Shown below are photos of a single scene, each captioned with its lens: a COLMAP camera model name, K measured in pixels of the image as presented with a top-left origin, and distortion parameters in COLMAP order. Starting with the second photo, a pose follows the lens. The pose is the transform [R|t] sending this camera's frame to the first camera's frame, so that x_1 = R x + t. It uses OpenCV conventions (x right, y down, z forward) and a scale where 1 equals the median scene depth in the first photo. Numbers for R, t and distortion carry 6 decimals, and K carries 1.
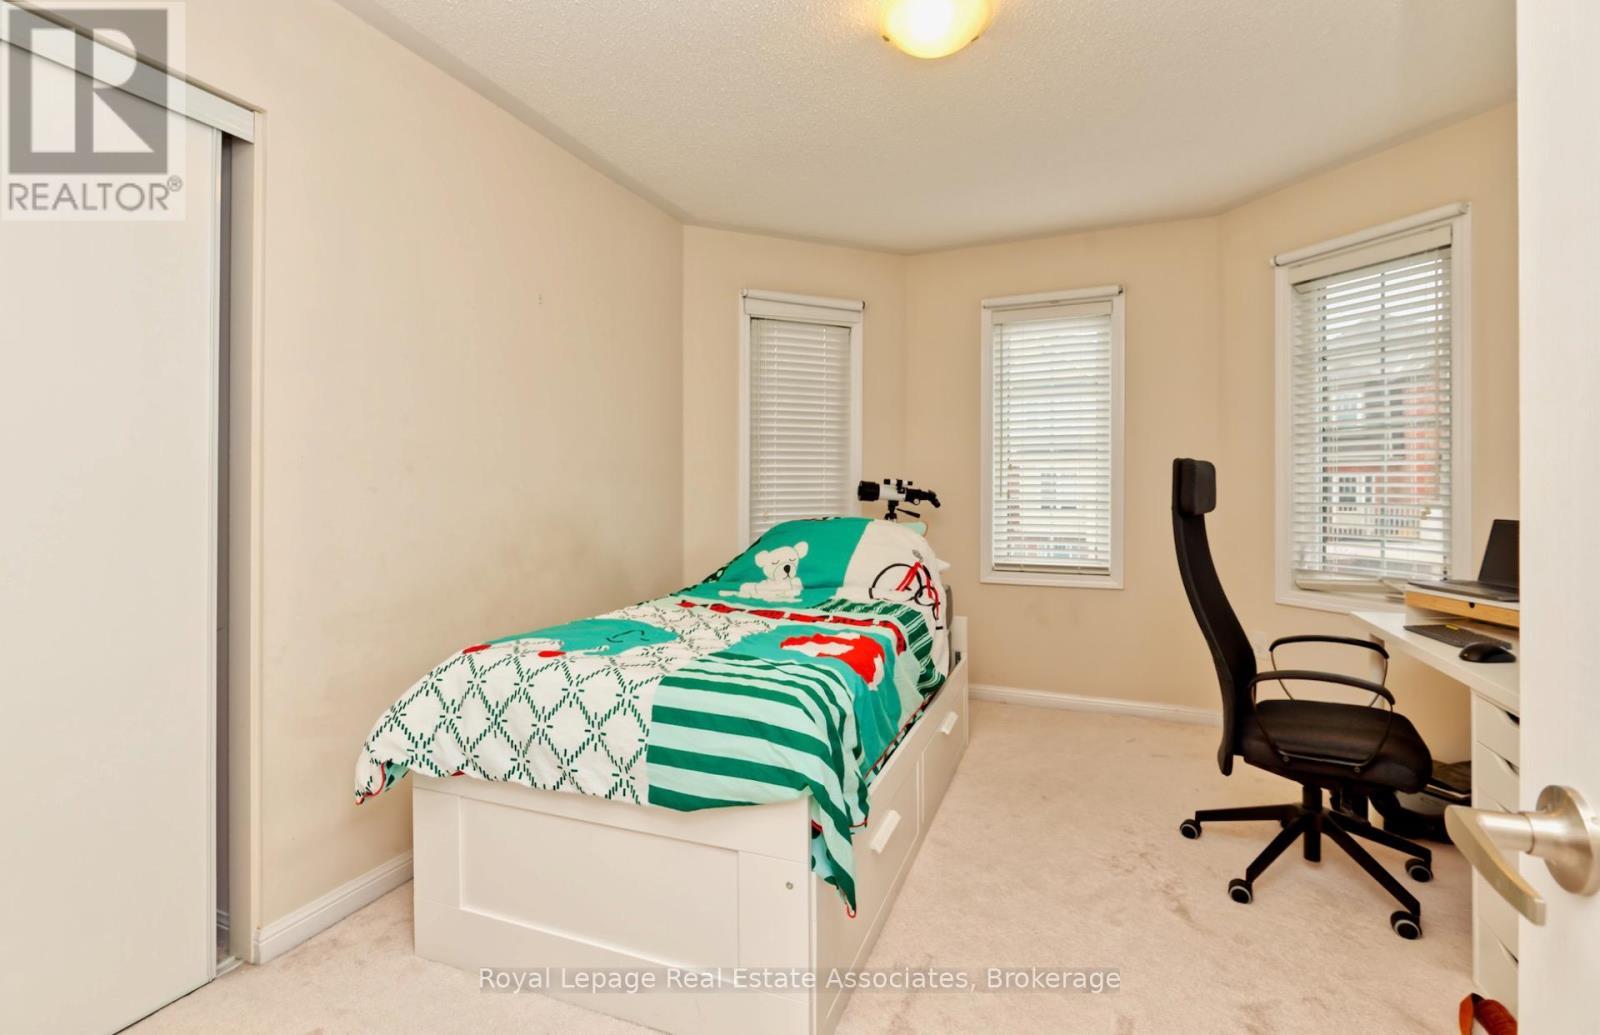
lens RADIAL K [[709.0, 0, 800.8], [0, 709.0, 480.6], [0, 0, 1]] dist [-0.002647, -0.000647]
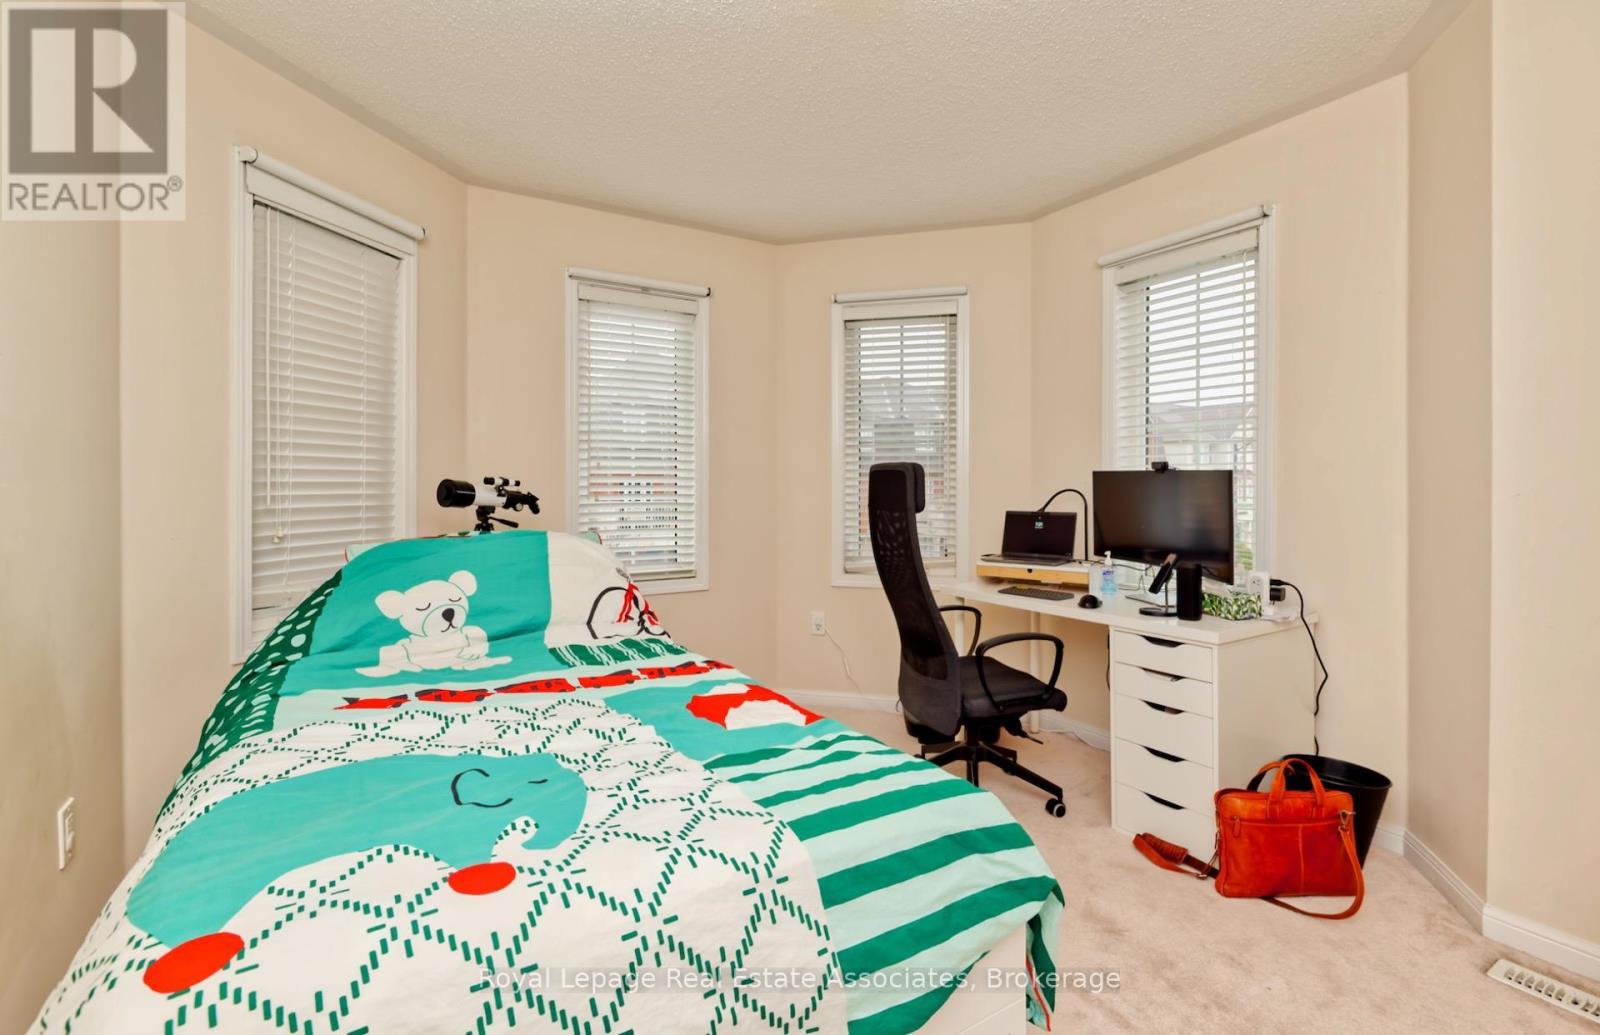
lens RADIAL K [[715.3, 0, 800.6], [0, 715.3, 493.0], [0, 0, 1]] dist [0.000647, -0.000270]
pose [[0.602401, -0.002798, 0.798189, -0.339541], [-0.008957, 0.999907, 0.010266, 0.003729], [-0.798143, -0.013334, 0.602320, 0.345783]]
